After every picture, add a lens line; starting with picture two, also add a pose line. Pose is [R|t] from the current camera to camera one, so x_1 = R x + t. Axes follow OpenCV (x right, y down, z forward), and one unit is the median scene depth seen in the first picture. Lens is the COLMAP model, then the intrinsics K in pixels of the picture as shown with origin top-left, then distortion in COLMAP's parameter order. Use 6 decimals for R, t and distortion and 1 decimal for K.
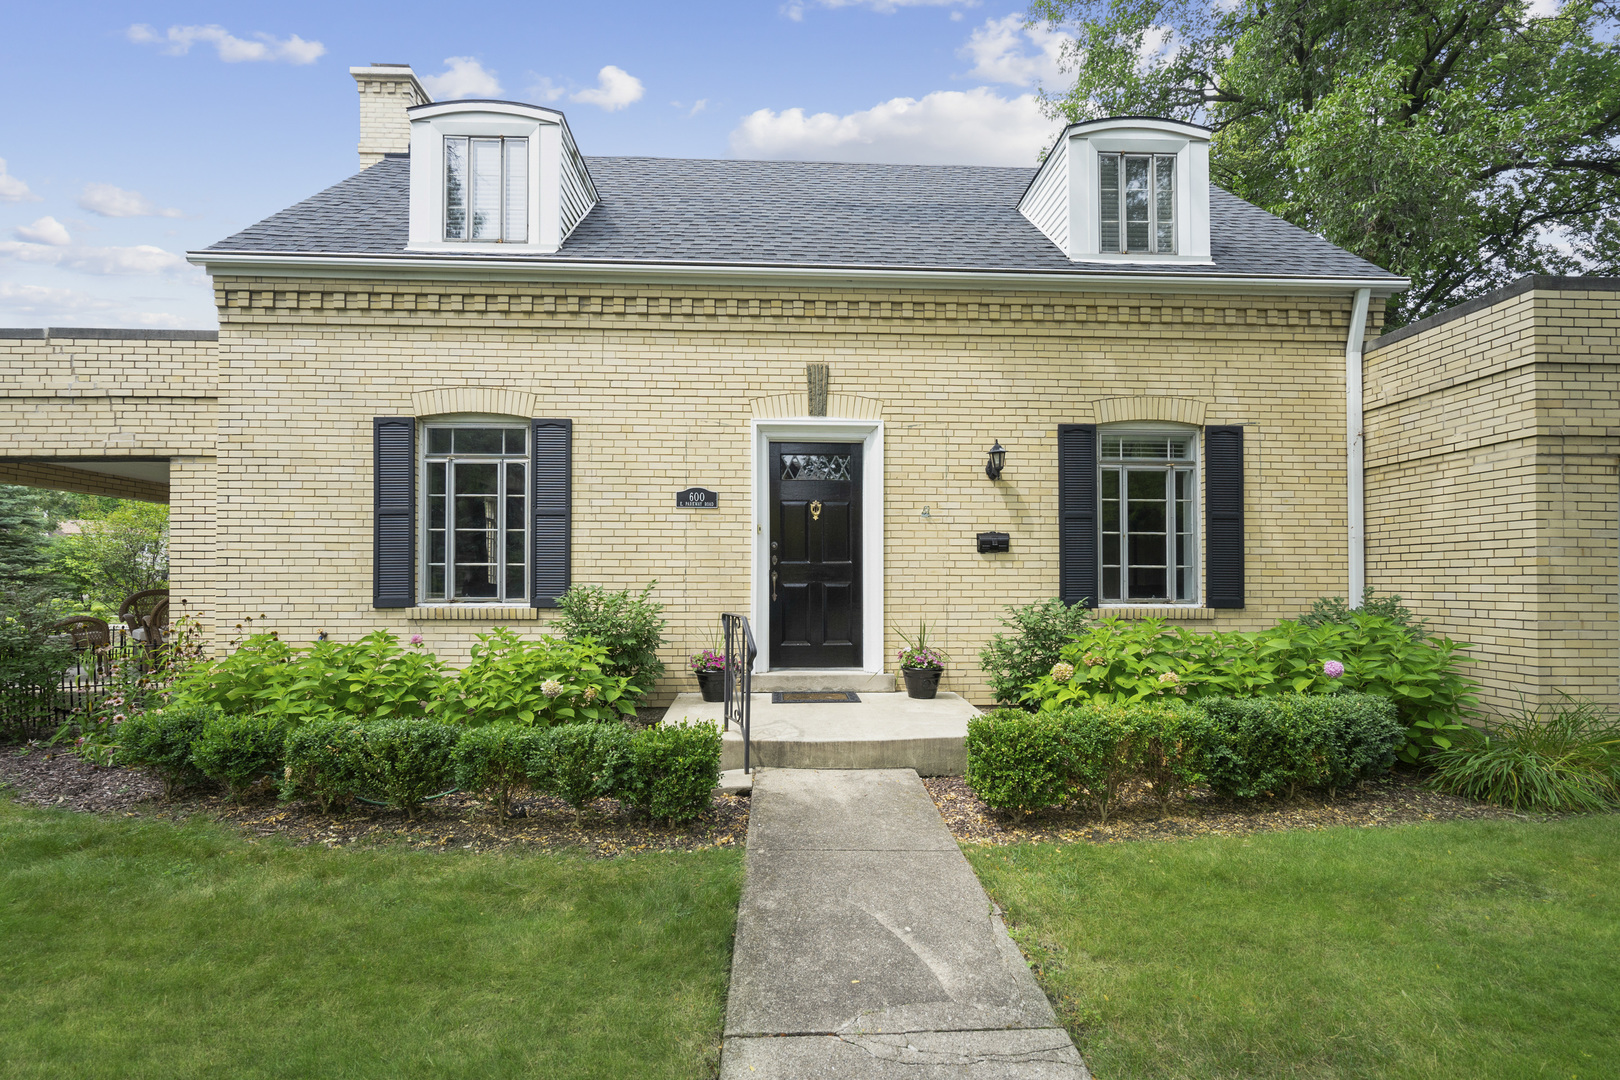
lens RADIAL K [[746.8, 0, 814.2], [0, 746.8, 547.9], [0, 0, 1]] dist [-0.000054, 0.003894]
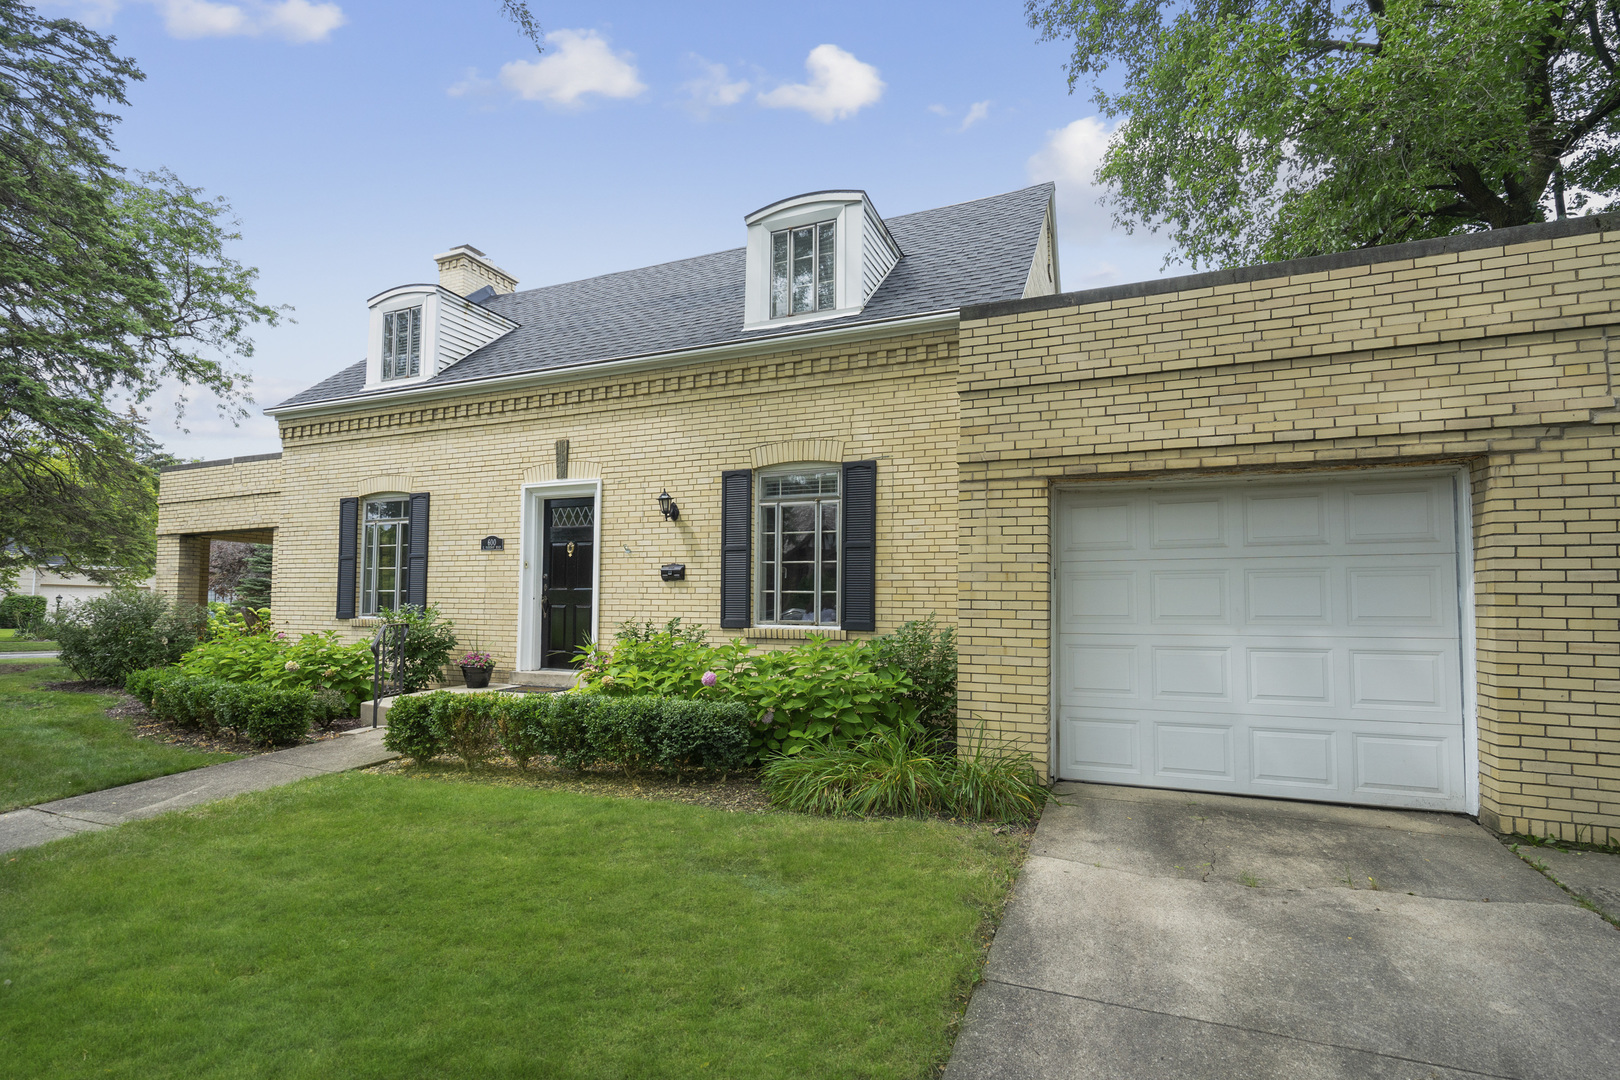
lens RADIAL K [[746.8, 0, 818.0], [0, 746.8, 555.9], [0, 0, 1]] dist [-0.000054, 0.003894]
pose [[0.902886, -0.021423, -0.429345, 0.976780], [0.010867, 0.999576, -0.027022, 0.001566], [0.429742, 0.019732, 0.902736, 0.001587]]
